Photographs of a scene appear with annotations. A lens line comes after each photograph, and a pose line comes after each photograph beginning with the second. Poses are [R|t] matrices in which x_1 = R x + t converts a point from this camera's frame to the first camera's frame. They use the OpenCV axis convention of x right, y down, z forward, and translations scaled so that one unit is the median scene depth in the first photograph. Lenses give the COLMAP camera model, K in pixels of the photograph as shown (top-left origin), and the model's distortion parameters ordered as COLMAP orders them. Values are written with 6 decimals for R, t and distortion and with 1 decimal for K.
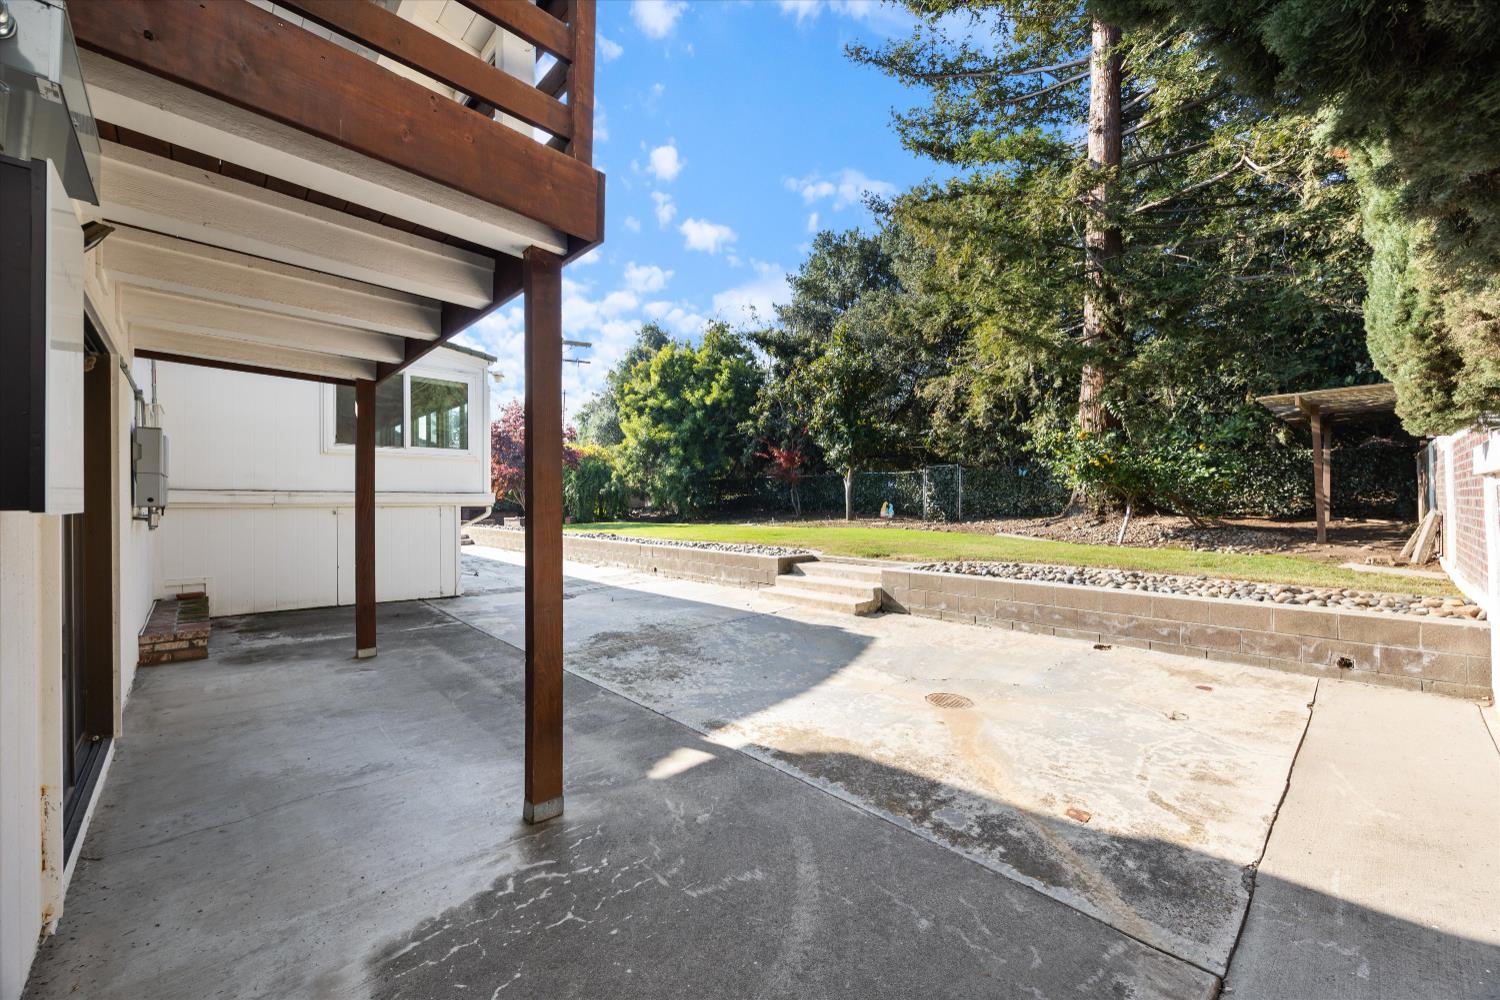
lens RADIAL K [[586.2, 0, 750.0], [0, 586.2, 500.0], [0, 0, 1]] dist [-0.001617, -0.000161]
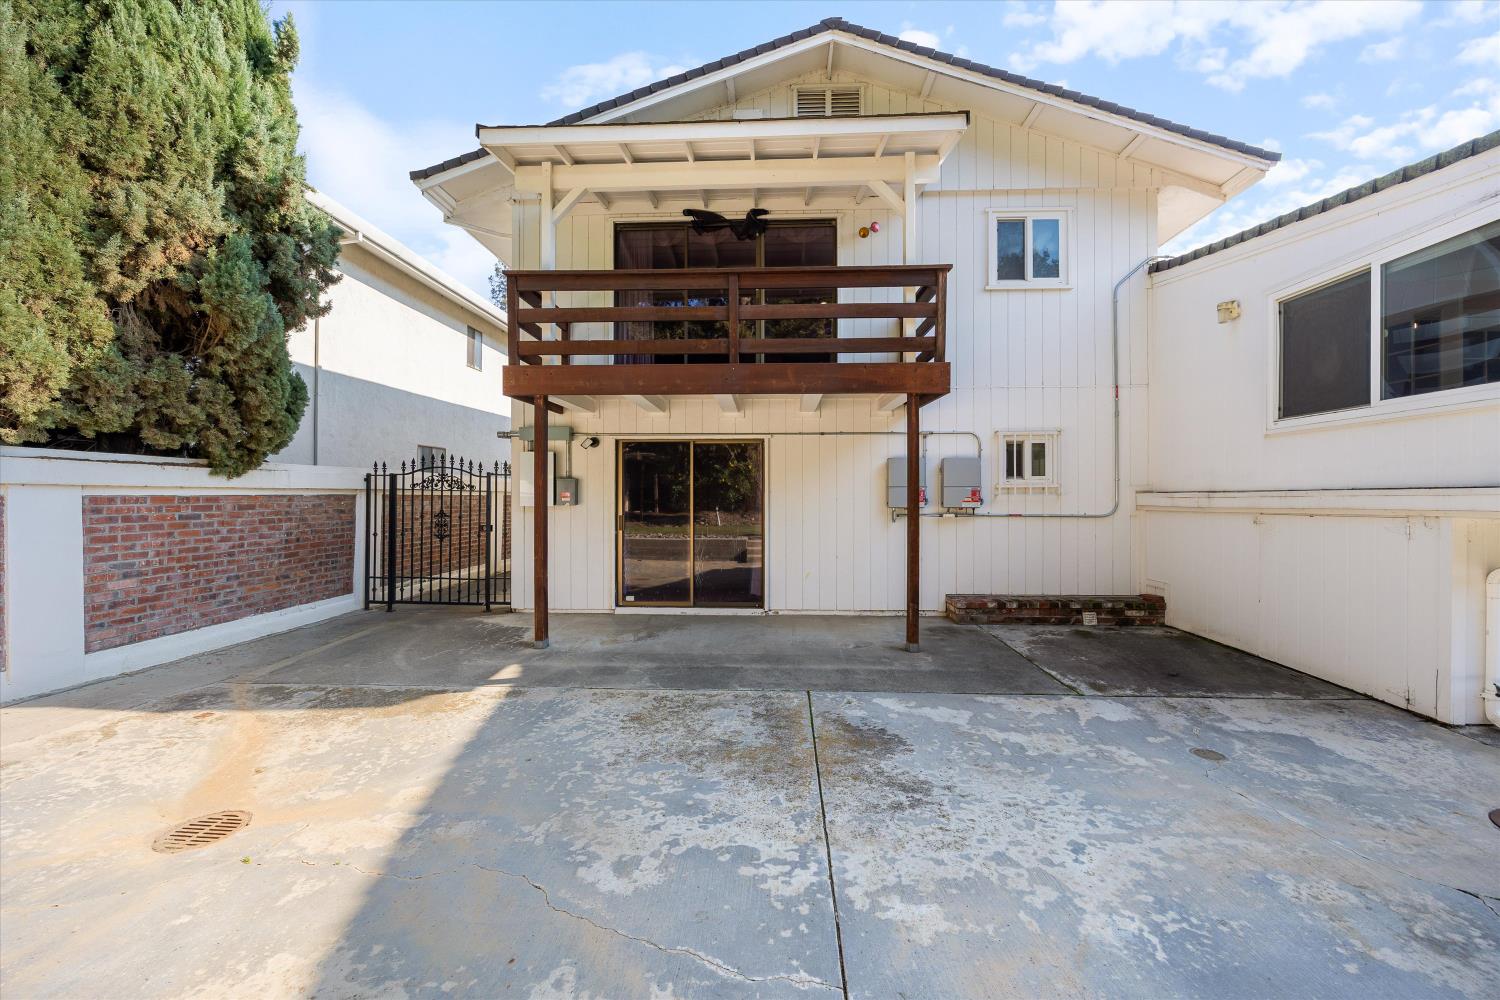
lens RADIAL K [[586.2, 0, 750.0], [0, 586.2, 500.0], [0, 0, 1]] dist [-0.001617, -0.000161]
pose [[-0.733899, 0.000300, -0.679258, 0.268015], [0.000689, 1.000000, -0.000303, -0.006718], [0.679258, -0.000690, -0.733899, 1.477498]]
